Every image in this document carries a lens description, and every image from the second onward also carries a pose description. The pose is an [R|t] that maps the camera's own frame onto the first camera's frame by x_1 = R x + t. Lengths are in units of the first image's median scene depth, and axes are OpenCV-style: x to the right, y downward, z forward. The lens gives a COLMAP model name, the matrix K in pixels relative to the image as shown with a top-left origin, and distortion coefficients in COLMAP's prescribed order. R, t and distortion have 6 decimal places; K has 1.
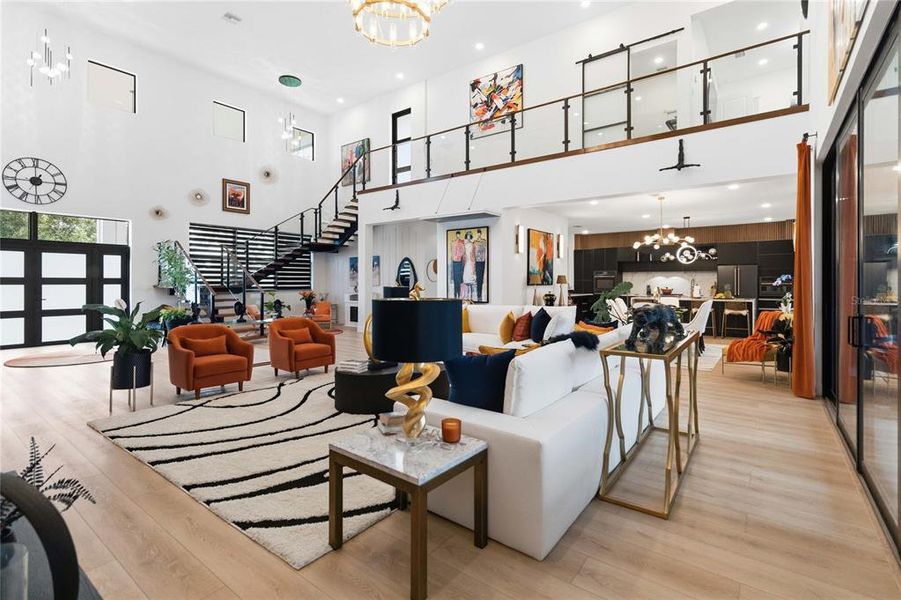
lens RADIAL K [[420.0, 0, 460.3], [0, 420.0, 285.9], [0, 0, 1]] dist [-0.000319, 0.000386]
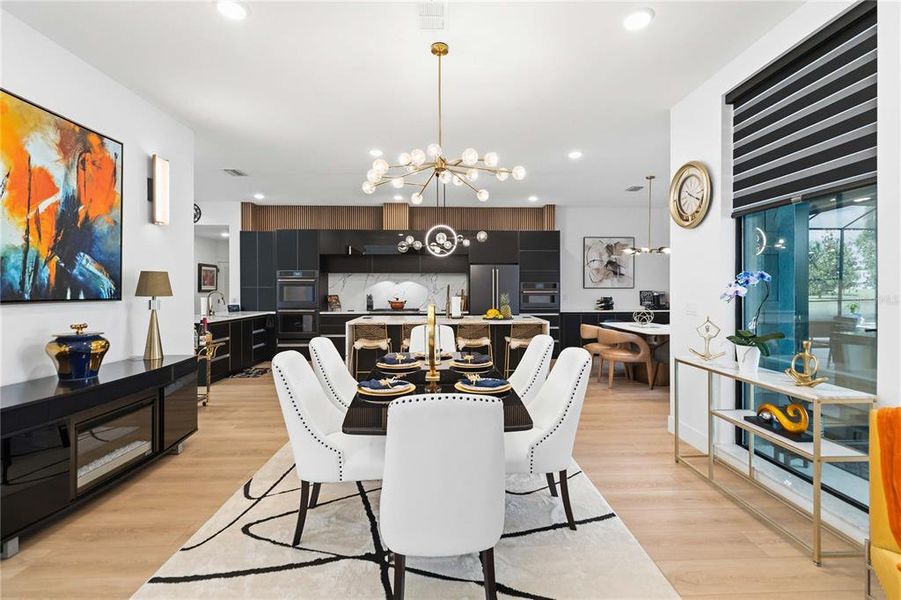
lens RADIAL K [[420.0, 0, 456.7], [0, 420.0, 294.2], [0, 0, 1]] dist [-0.000319, 0.000386]
pose [[0.784889, -0.009369, 0.619565, 0.206319], [0.009095, 0.999952, 0.003599, -0.005342], [-0.619570, 0.002810, 0.784937, 0.539897]]
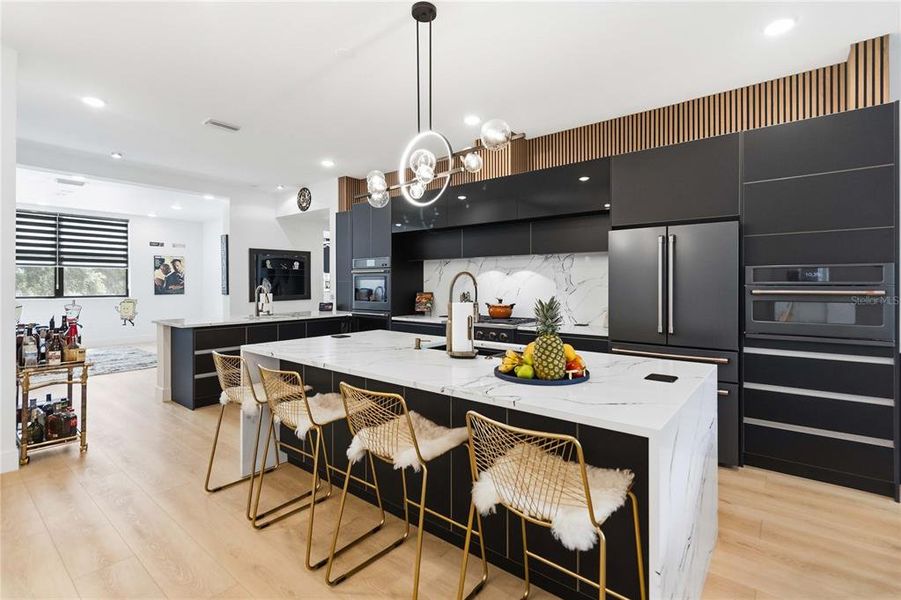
lens RADIAL K [[420.0, 0, 451.5], [0, 420.0, 286.6], [0, 0, 1]] dist [-0.000319, 0.000386]
pose [[0.999293, -0.002385, -0.037512, 0.554097], [0.002287, 0.999994, -0.002657, -0.008436], [0.037518, 0.002570, 0.999293, 0.754767]]
